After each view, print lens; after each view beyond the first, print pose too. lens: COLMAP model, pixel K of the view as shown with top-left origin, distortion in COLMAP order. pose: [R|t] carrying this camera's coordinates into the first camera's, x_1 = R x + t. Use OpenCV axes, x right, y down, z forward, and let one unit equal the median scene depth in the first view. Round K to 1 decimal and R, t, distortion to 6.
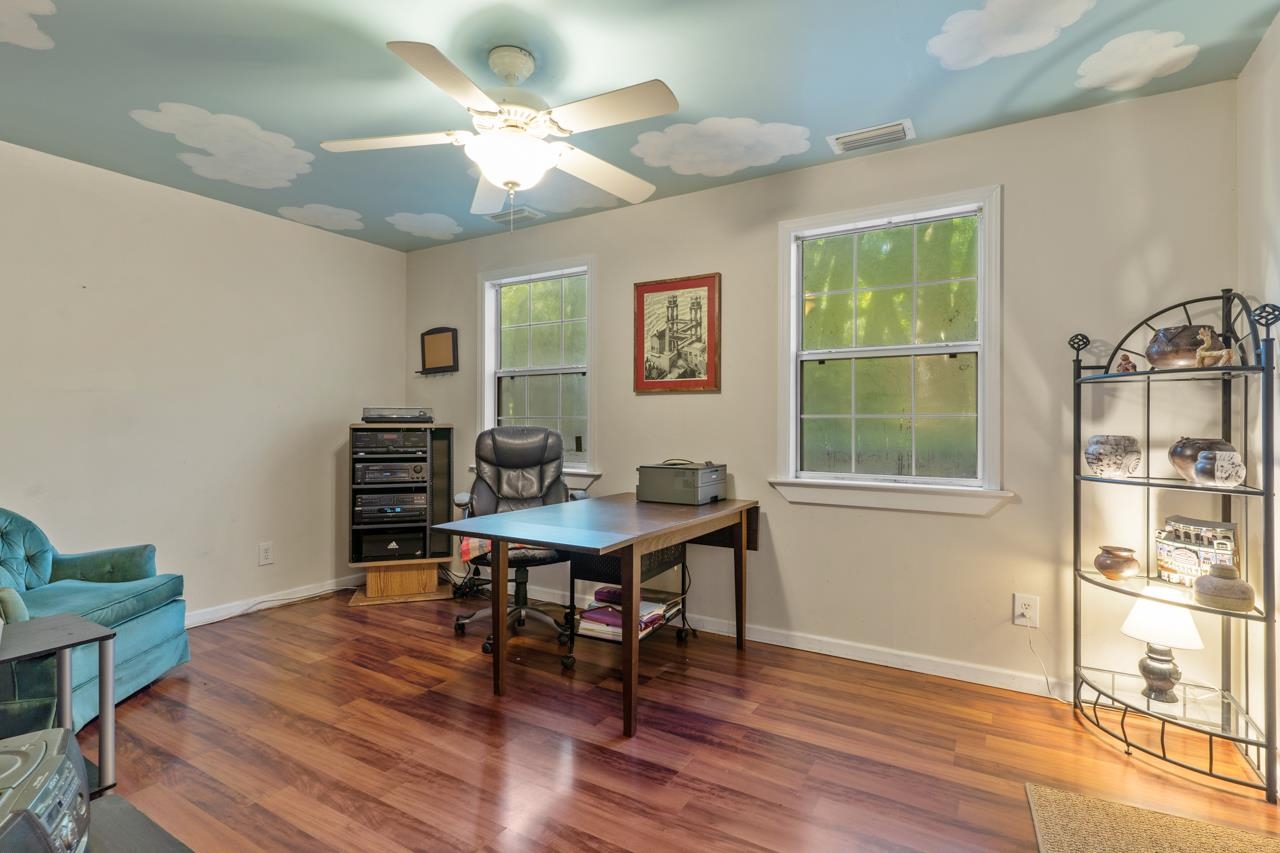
lens RADIAL K [[612.2, 0, 637.8], [0, 612.2, 417.2], [0, 0, 1]] dist [-0.000103, -0.000222]
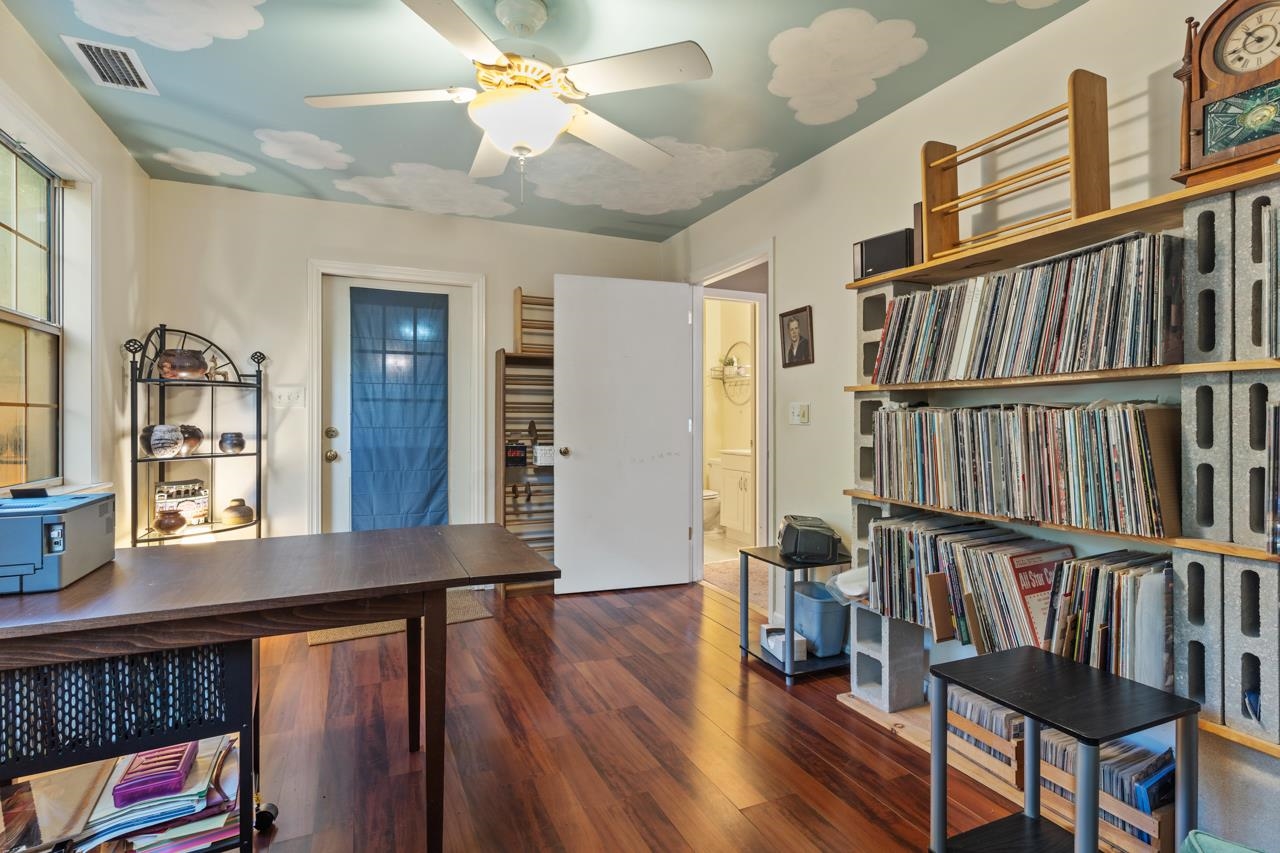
lens RADIAL K [[612.2, 0, 637.8], [0, 612.2, 417.2], [0, 0, 1]] dist [-0.000103, -0.000222]
pose [[-0.816408, 0.003331, 0.577467, -0.862135], [-0.002037, 0.999961, -0.008648, 0.024246], [-0.577473, -0.008236, -0.816369, 1.627129]]
